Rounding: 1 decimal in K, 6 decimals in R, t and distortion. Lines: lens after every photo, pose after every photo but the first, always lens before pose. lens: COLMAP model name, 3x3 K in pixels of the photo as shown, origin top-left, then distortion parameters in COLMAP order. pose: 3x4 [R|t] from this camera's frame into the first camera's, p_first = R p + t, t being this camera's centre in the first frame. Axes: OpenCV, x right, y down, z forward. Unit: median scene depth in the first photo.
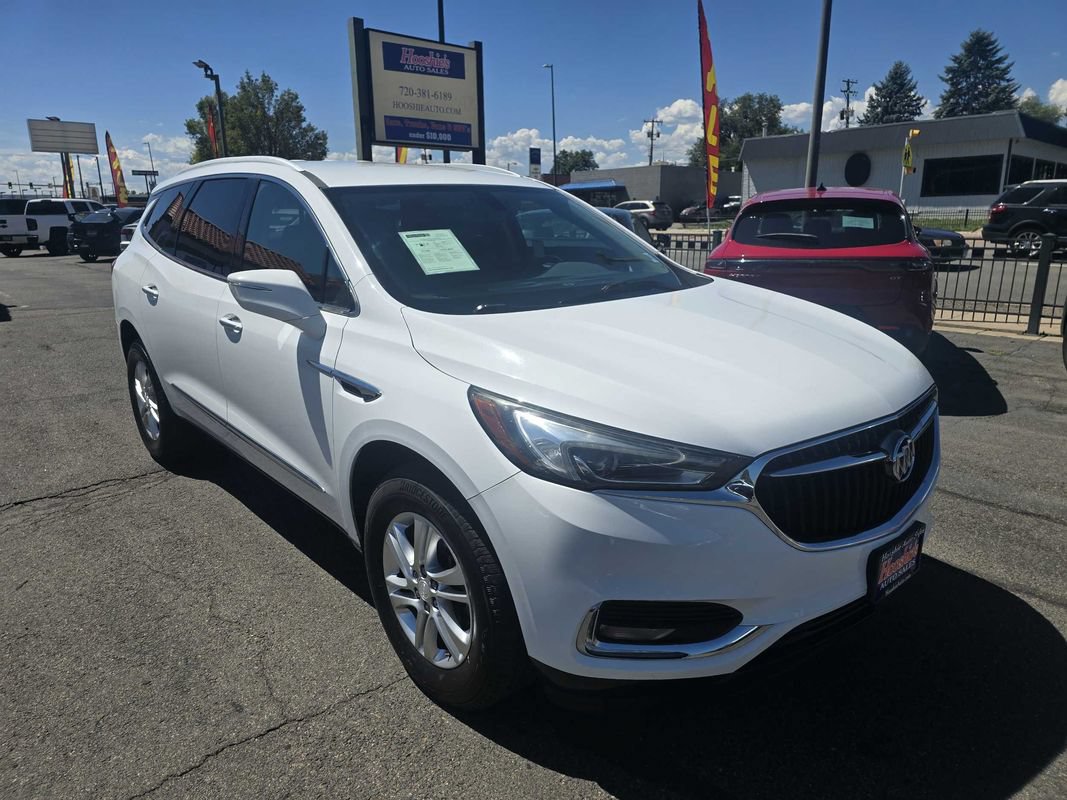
lens RADIAL K [[731.4, 0, 540.0], [0, 731.4, 393.9], [0, 0, 1]] dist [0.052916, -0.052216]
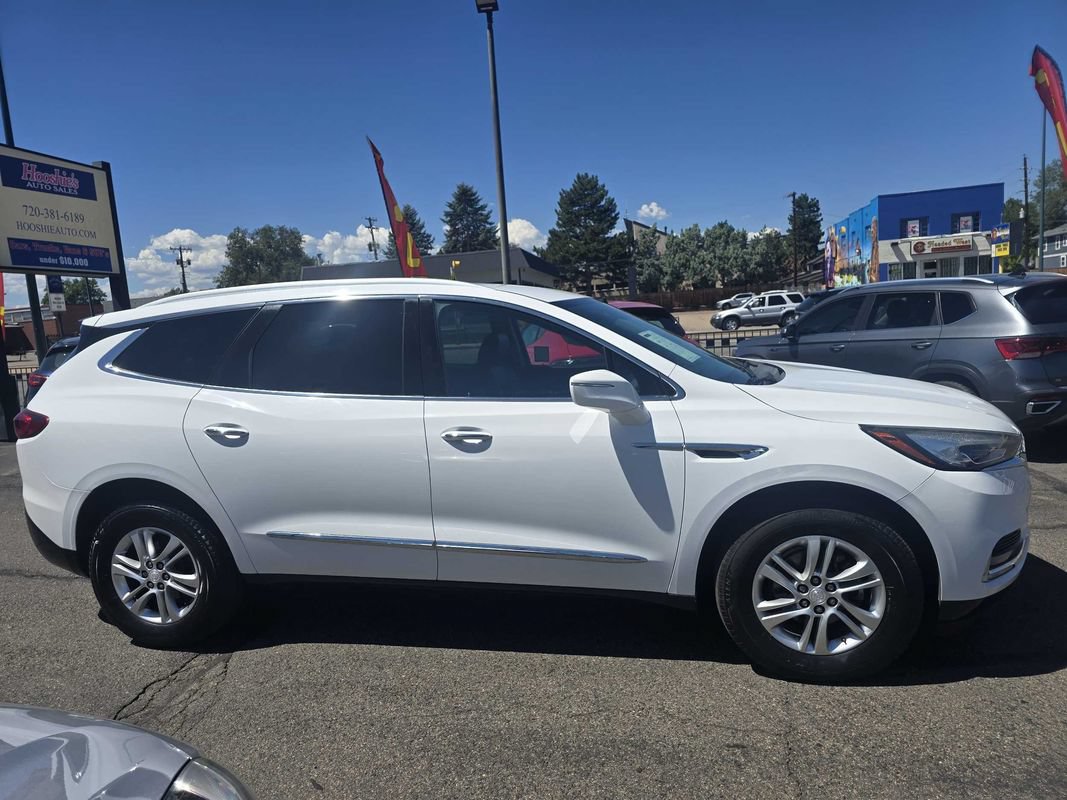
lens RADIAL K [[731.4, 0, 540.0], [0, 731.4, 393.9], [0, 0, 1]] dist [0.052916, -0.052216]
pose [[0.806099, -0.101146, 0.583072, -0.550832], [0.194461, 0.975844, -0.099562, -0.018633], [-0.558917, 0.193642, 0.806297, 0.072325]]
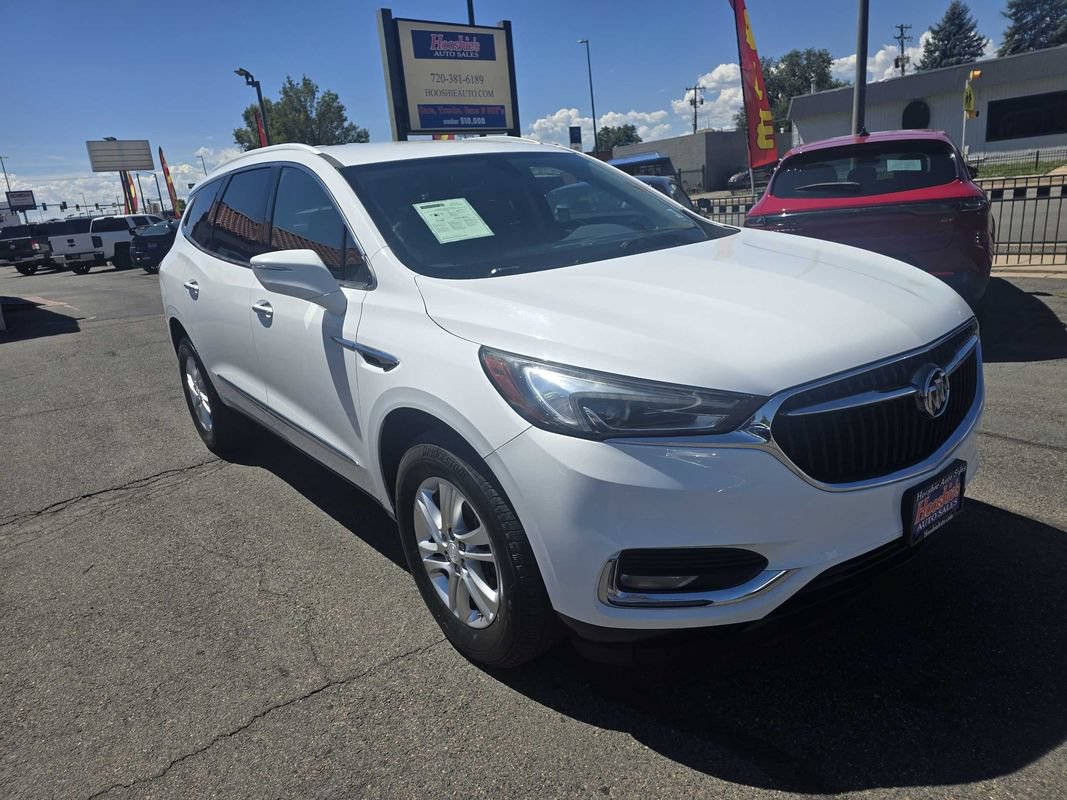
lens RADIAL K [[732.2, 0, 535.7], [0, 732.2, 397.9], [0, 0, 1]] dist [0.051349, -0.047629]
pose [[0.994775, -0.058027, -0.083996, 0.022991], [0.060214, 0.997903, 0.023741, 0.015993], [0.082442, -0.028675, 0.996183, 0.003064]]
